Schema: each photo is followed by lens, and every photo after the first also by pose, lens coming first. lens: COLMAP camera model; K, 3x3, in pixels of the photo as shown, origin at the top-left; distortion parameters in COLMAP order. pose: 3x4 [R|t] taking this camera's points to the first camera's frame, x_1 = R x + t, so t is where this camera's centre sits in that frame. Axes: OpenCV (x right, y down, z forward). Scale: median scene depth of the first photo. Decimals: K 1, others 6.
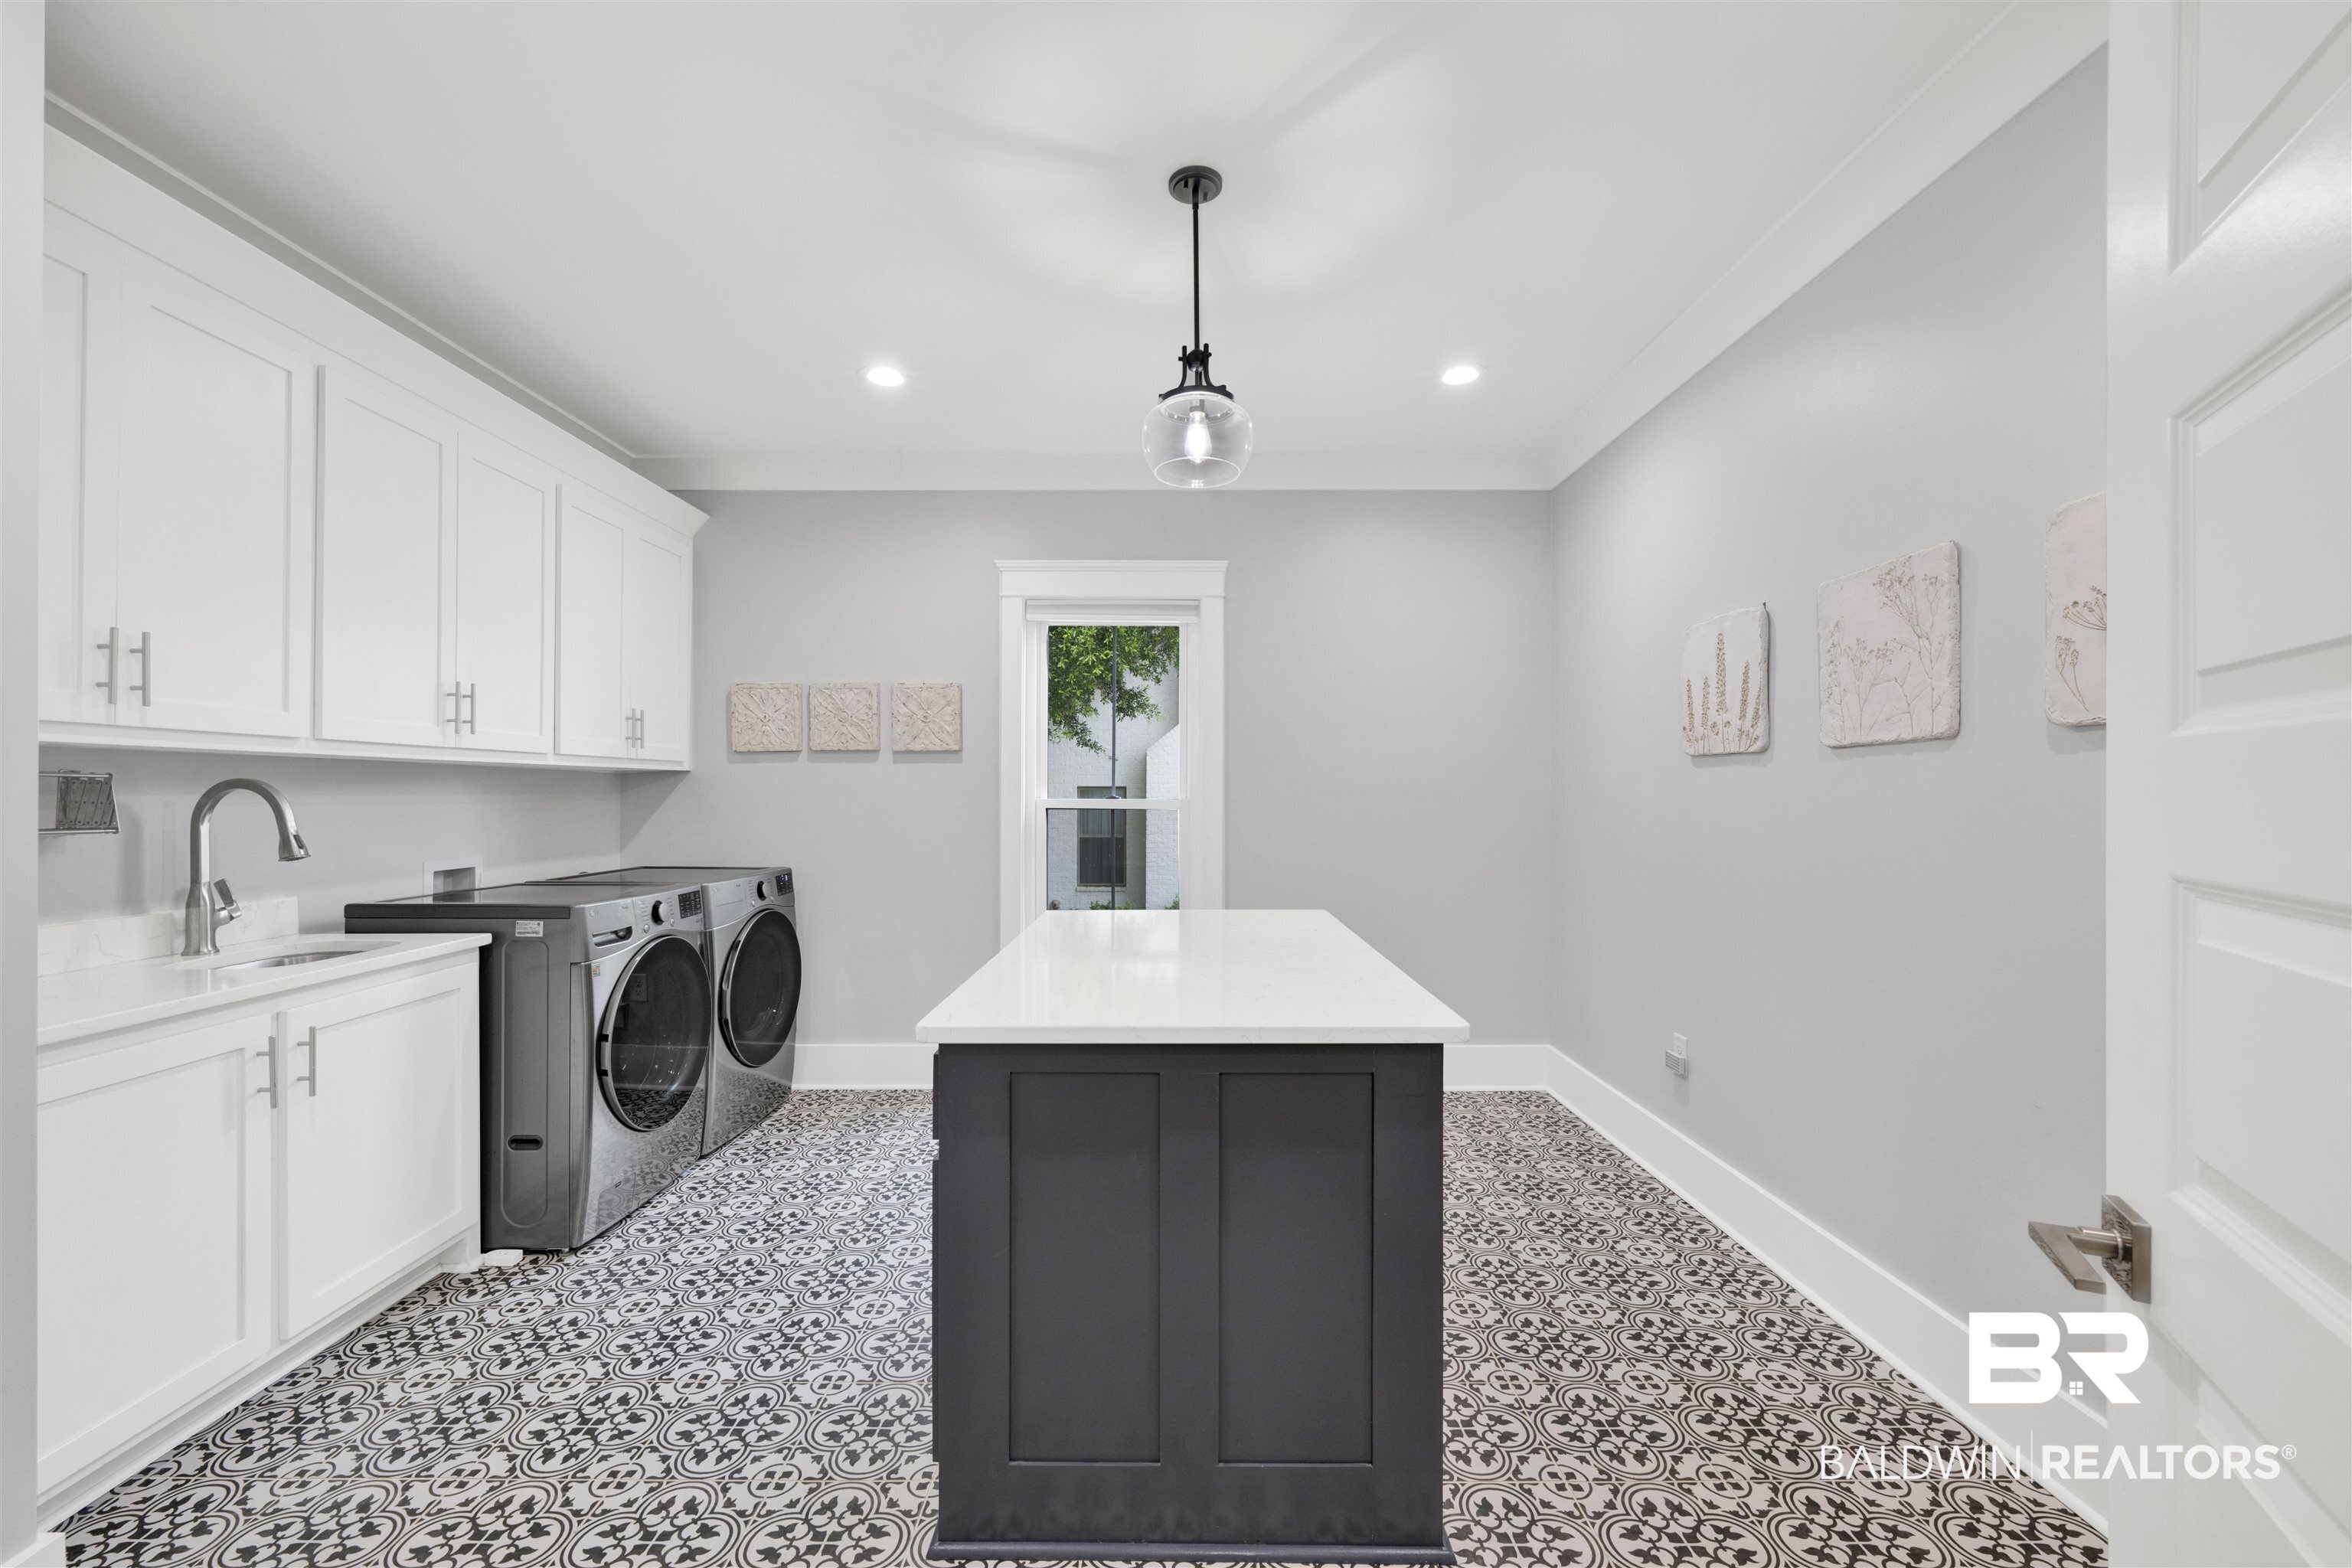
lens RADIAL K [[961.4, 0, 1177.7], [0, 961.4, 787.9], [0, 0, 1]] dist [0.003083, -0.000076]
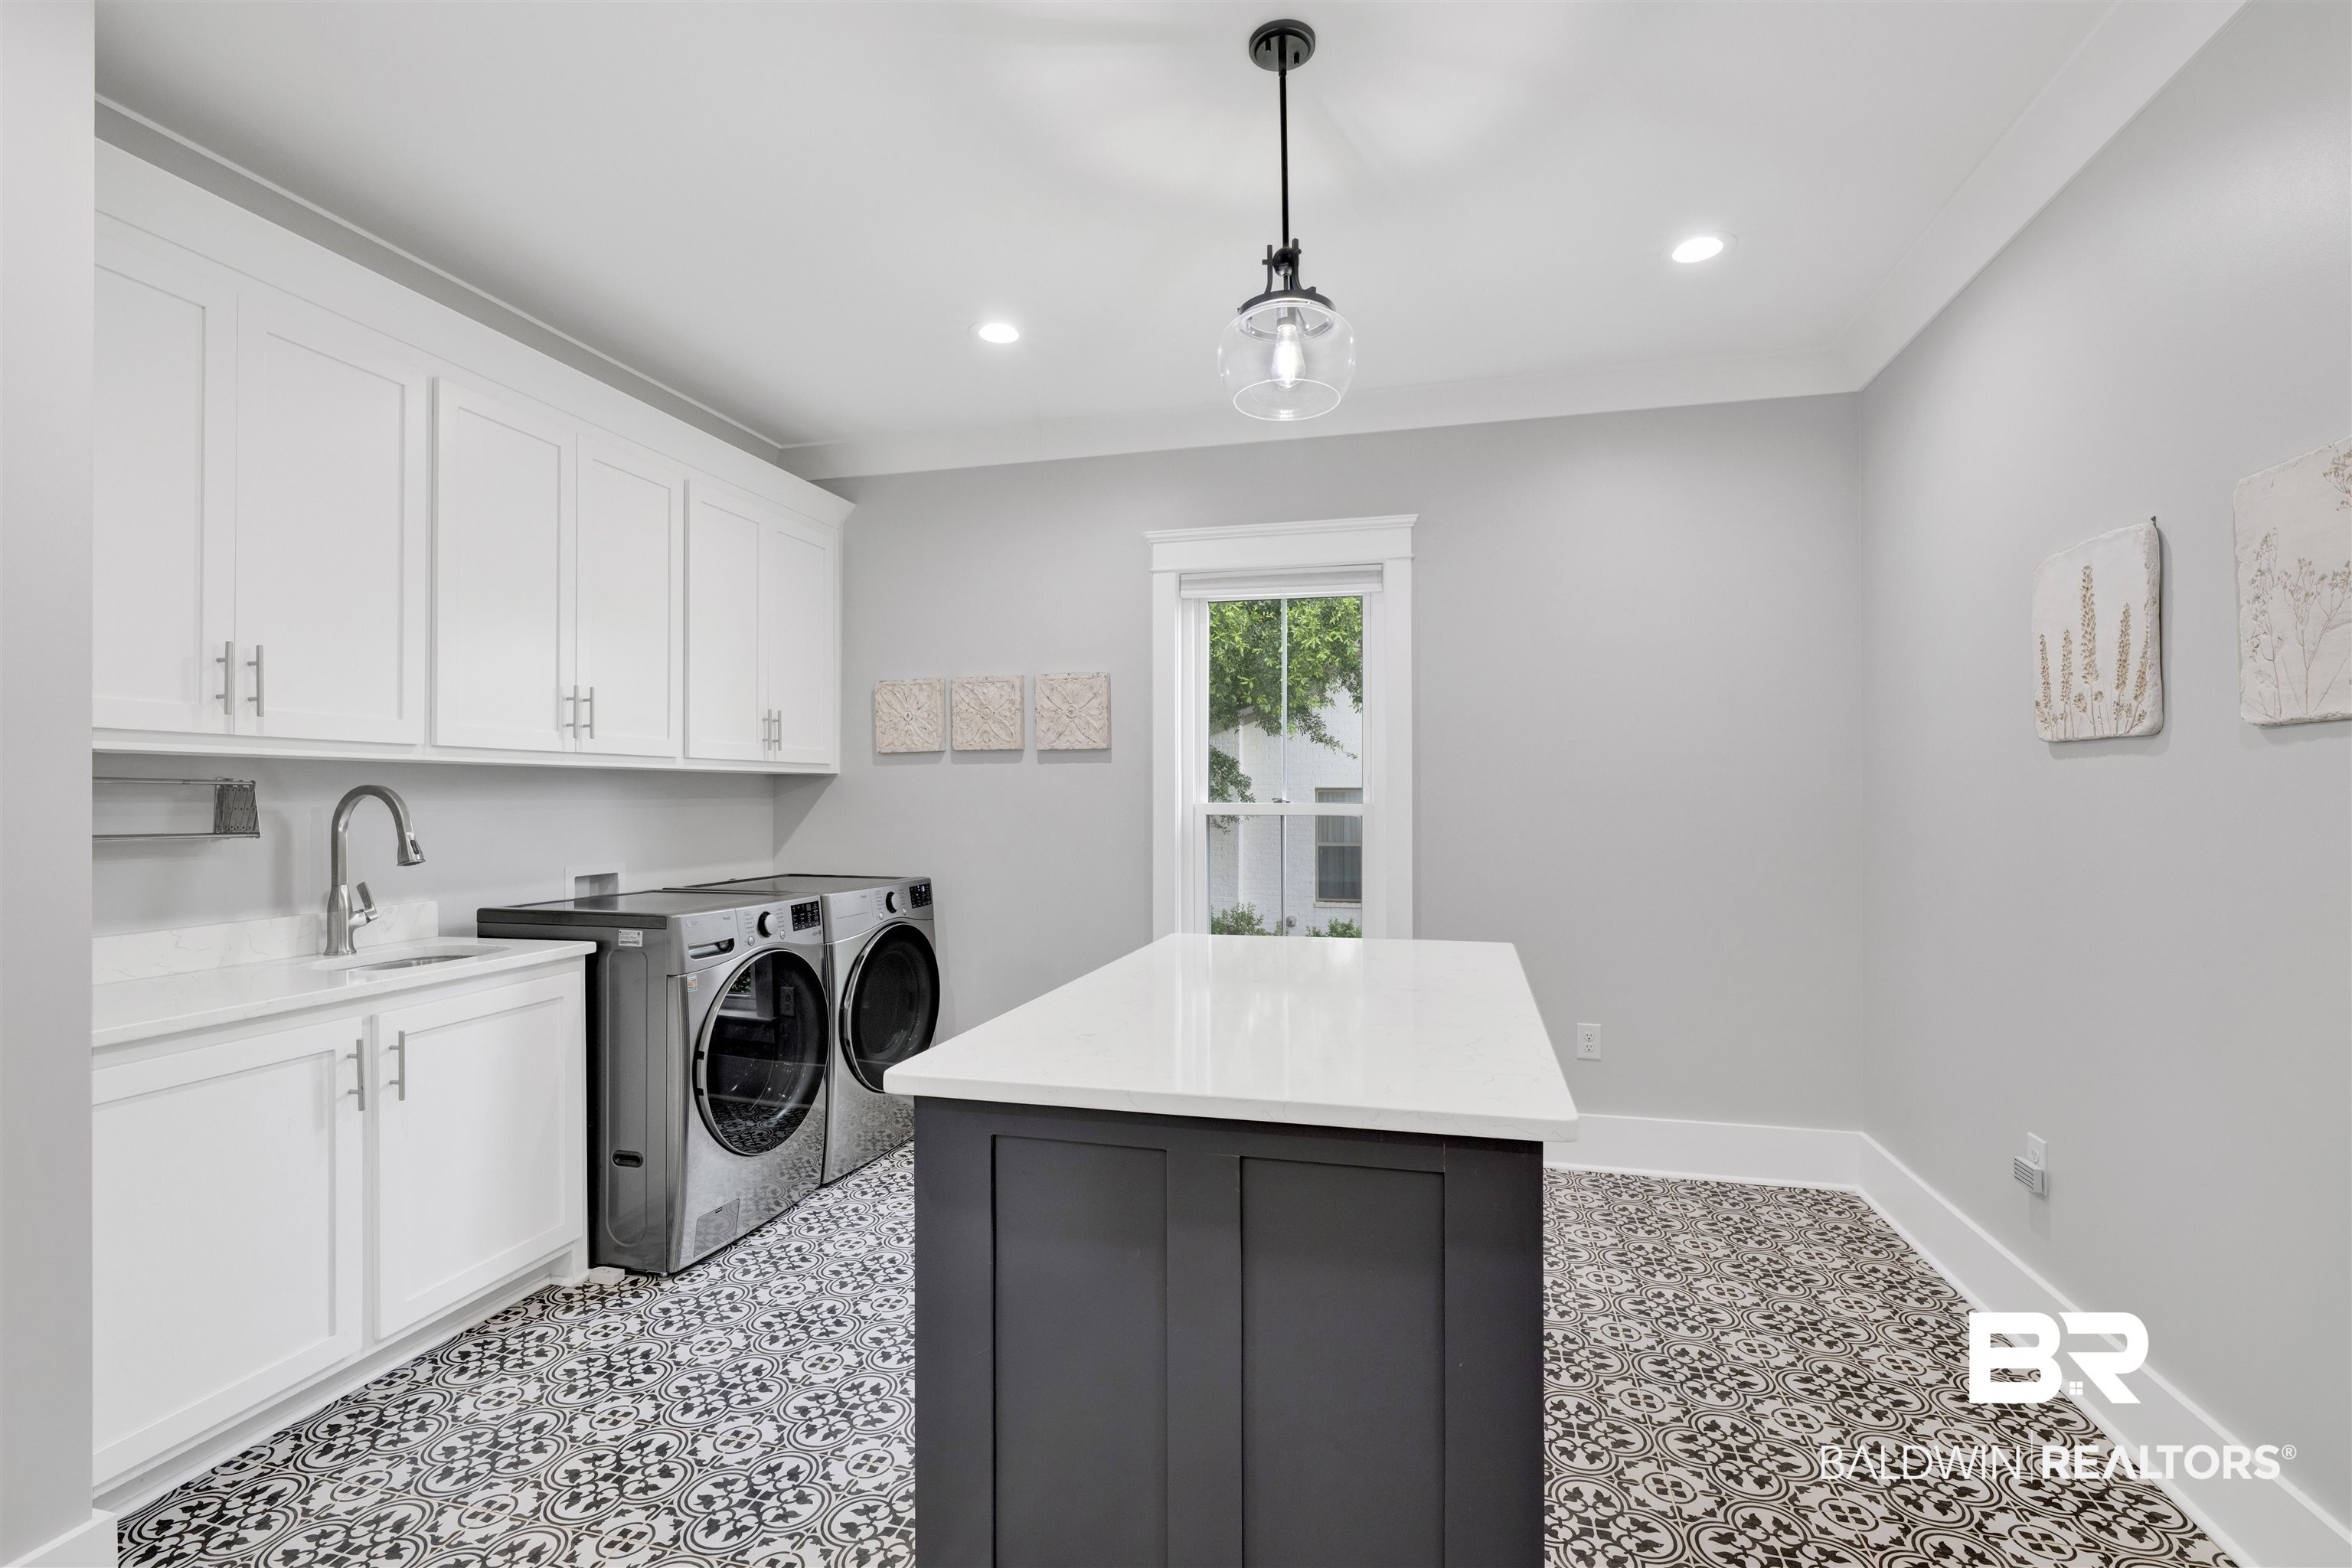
lens RADIAL K [[1077.9, 0, 1176.5], [0, 1077.9, 785.9], [0, 0, 1]] dist [0.000516, 0.001607]
pose [[0.968216, -0.004480, -0.250077, 0.129030], [0.003650, 0.999986, -0.003785, -0.000927], [0.250090, 0.002752, 0.968219, 0.084499]]
